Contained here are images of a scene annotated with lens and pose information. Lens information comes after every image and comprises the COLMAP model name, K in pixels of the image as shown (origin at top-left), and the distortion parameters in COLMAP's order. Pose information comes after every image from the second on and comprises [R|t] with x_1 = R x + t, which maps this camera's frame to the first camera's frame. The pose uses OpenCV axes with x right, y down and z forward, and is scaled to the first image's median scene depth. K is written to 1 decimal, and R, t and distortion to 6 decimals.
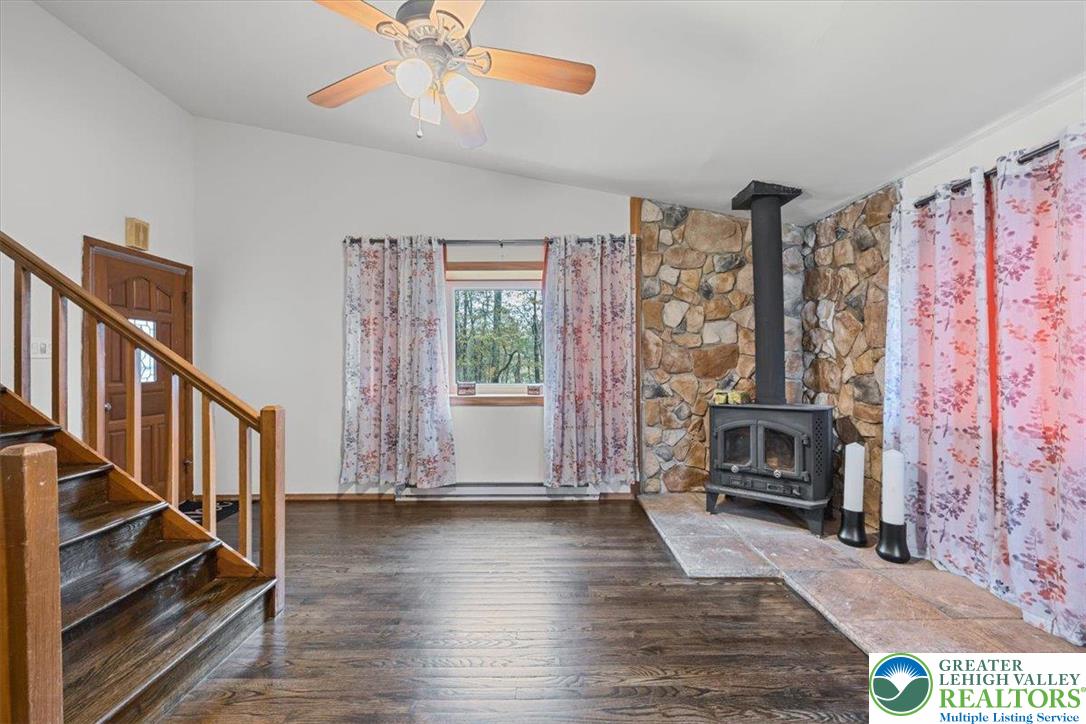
lens RADIAL K [[439.8, 0, 537.5], [0, 439.8, 366.3], [0, 0, 1]] dist [-0.001843, 0.000261]
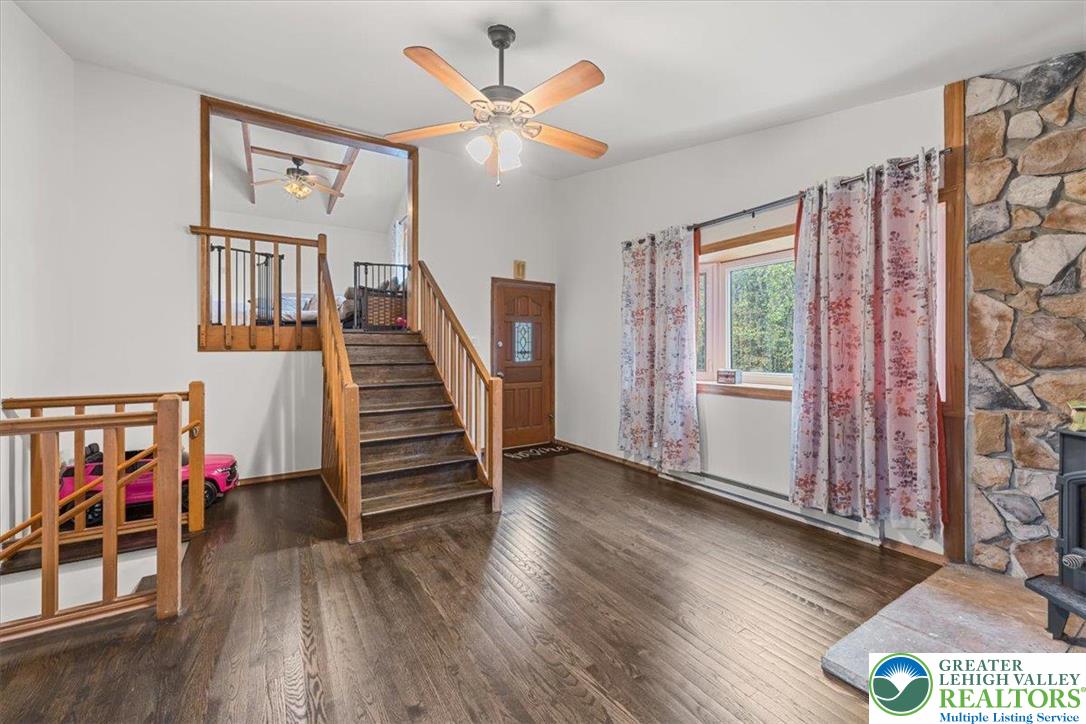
lens RADIAL K [[439.8, 0, 536.5], [0, 439.8, 351.3], [0, 0, 1]] dist [-0.001843, 0.000261]
pose [[0.528779, 0.004359, -0.848748, 0.441242], [-0.004977, 0.999986, 0.002035, -0.003034], [0.848745, 0.003148, 0.528793, 0.172778]]
